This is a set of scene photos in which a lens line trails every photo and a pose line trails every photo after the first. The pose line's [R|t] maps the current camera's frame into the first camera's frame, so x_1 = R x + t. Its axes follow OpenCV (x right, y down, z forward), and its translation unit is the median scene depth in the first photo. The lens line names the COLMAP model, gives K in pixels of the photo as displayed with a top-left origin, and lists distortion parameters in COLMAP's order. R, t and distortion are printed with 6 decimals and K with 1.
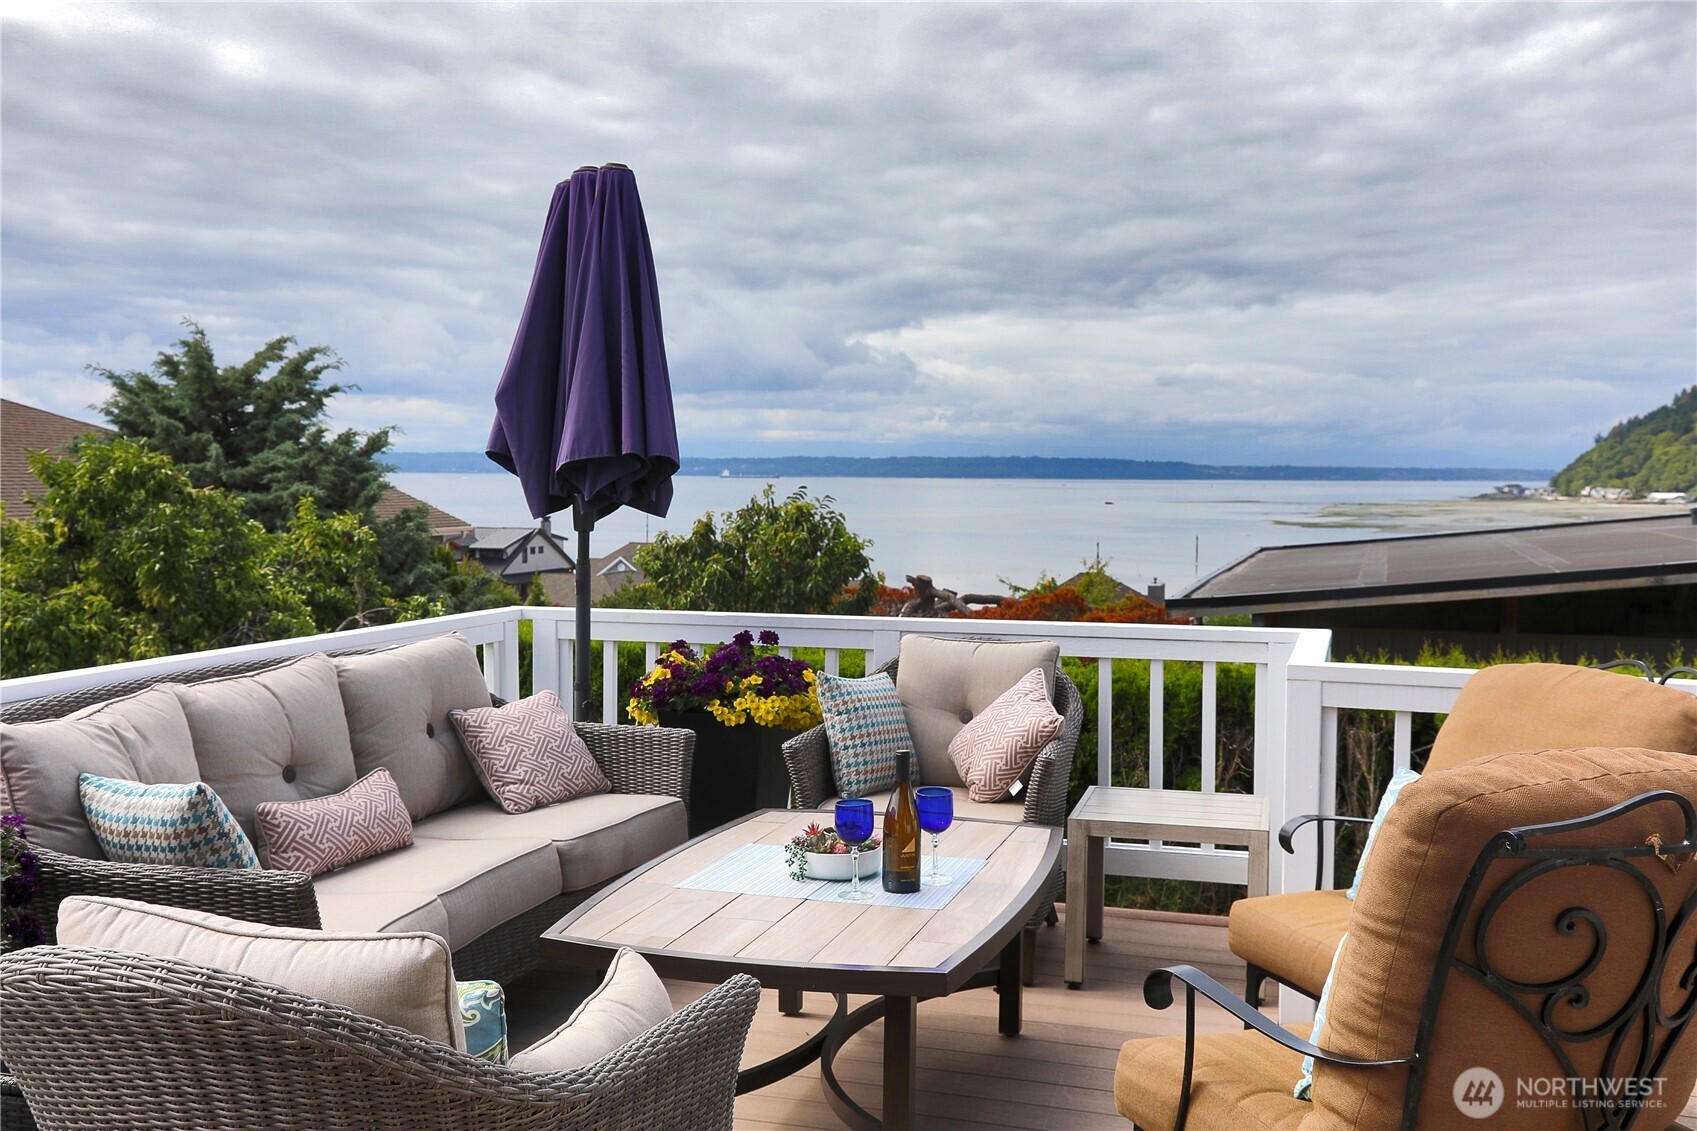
lens RADIAL K [[1604.2, 0, 857.3], [0, 1604.2, 581.0], [0, 0, 1]] dist [0.023259, 0.000000]
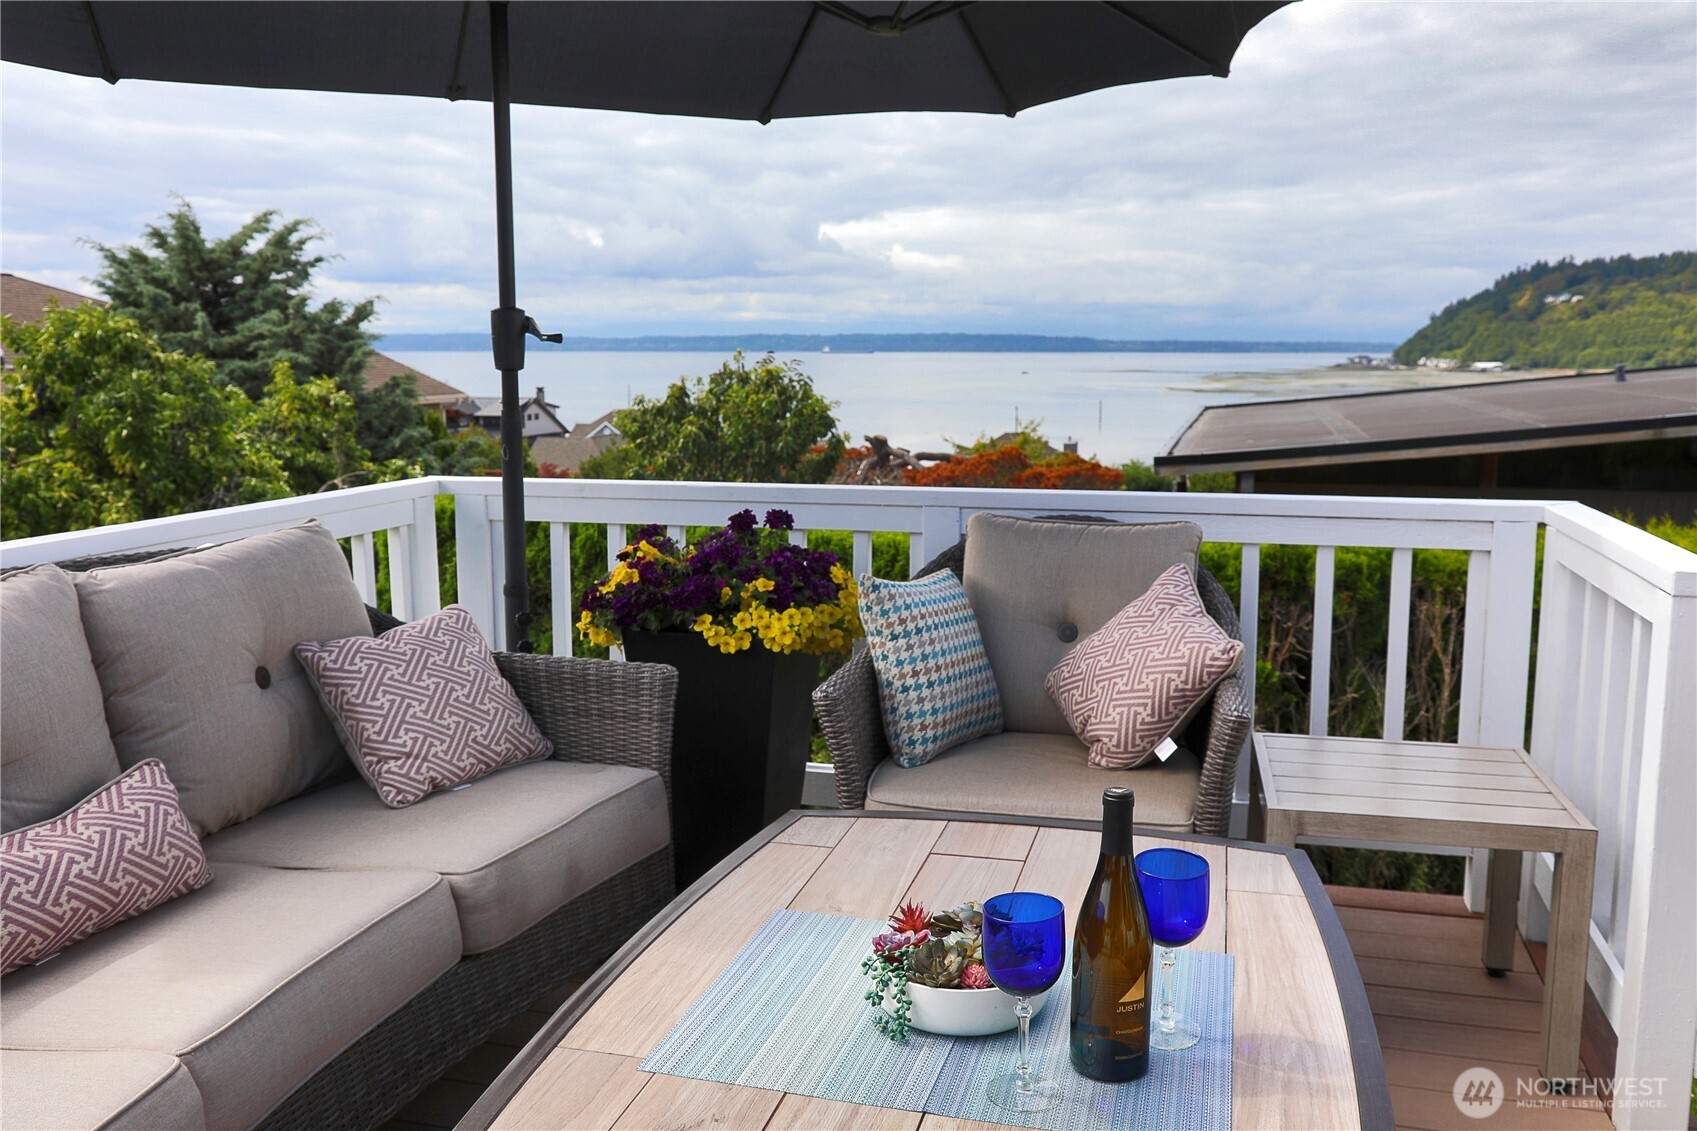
lens RADIAL K [[1336.4, 0, 843.2], [0, 1336.4, 562.3], [0, 0, 1]] dist [-0.043934, 0.037542]
pose [[0.999598, -0.010861, 0.026198, -0.014541], [0.008455, 0.995882, 0.090263, 0.000524], [-0.027071, -0.090005, 0.995573, 0.142363]]
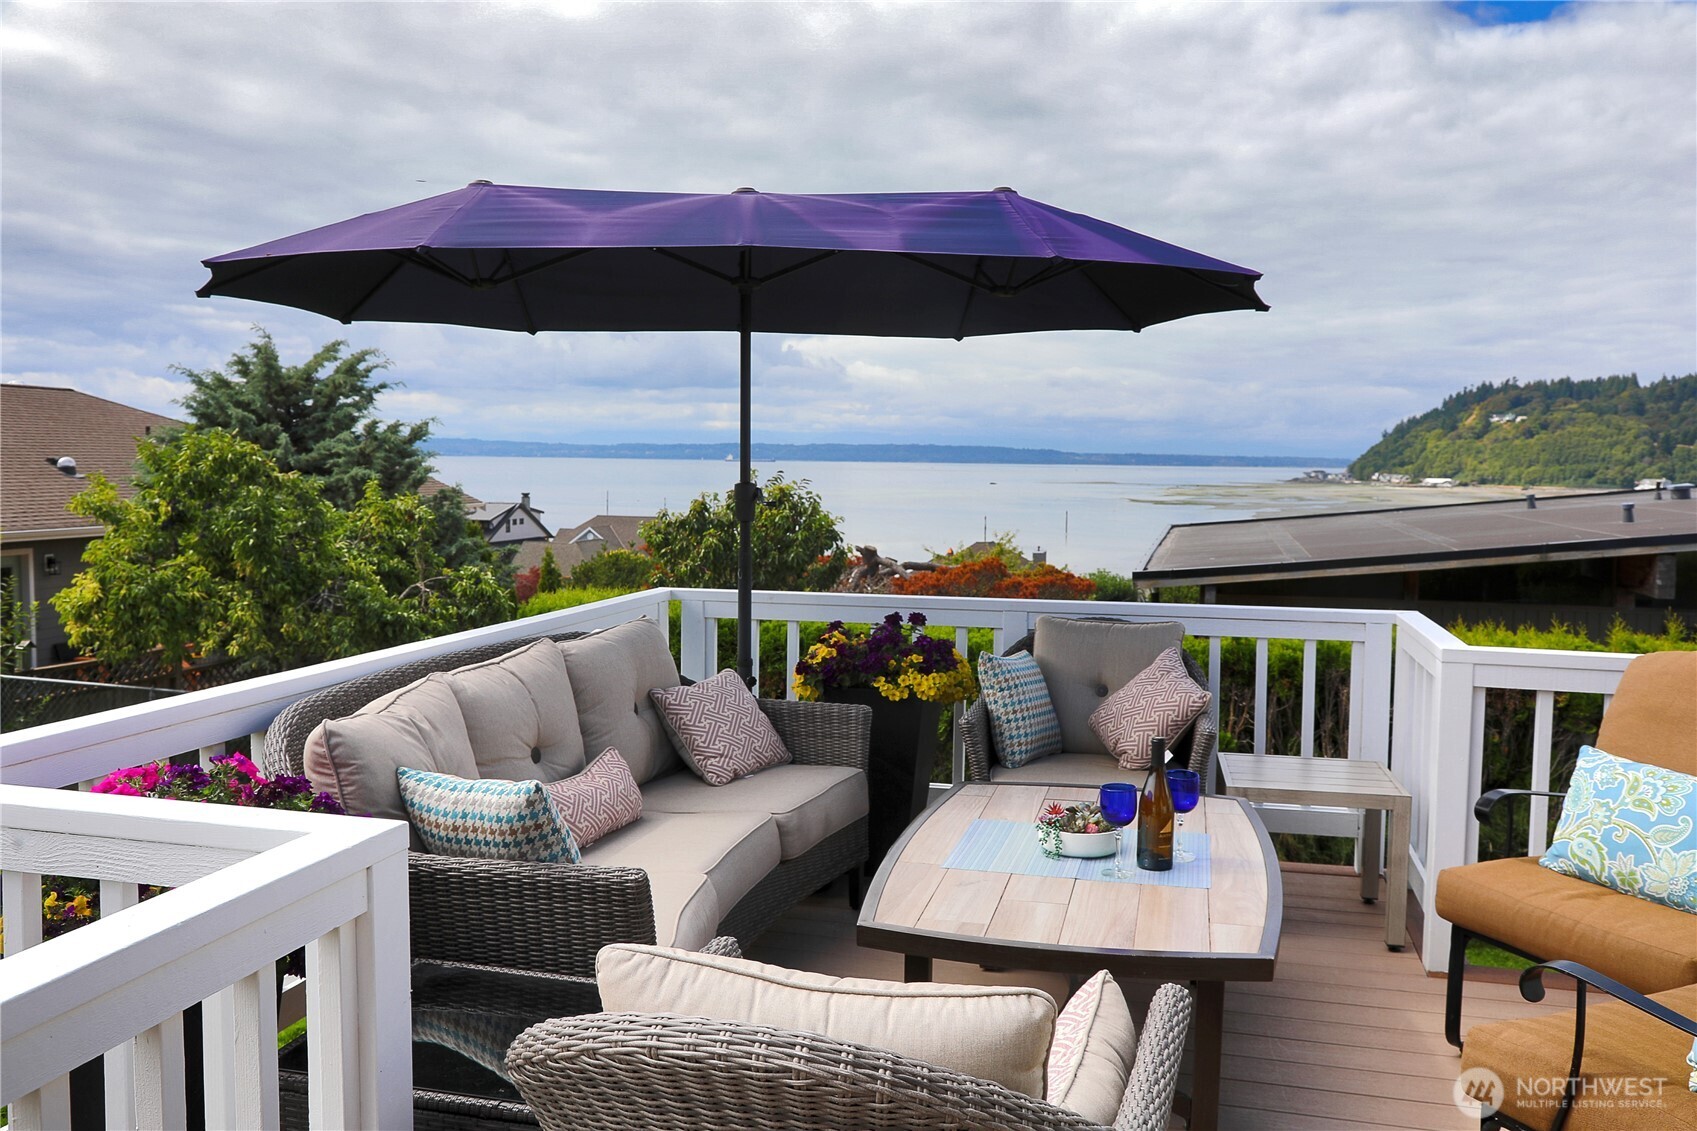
lens RADIAL K [[1336.4, 0, 841.1], [0, 1336.4, 575.0], [0, 0, 1]] dist [-0.043934, 0.037542]
pose [[0.998657, 0.000859, 0.051806, -0.052620], [-0.001949, 0.999778, 0.020992, -0.004640], [-0.051776, -0.021065, 0.998437, 0.030598]]
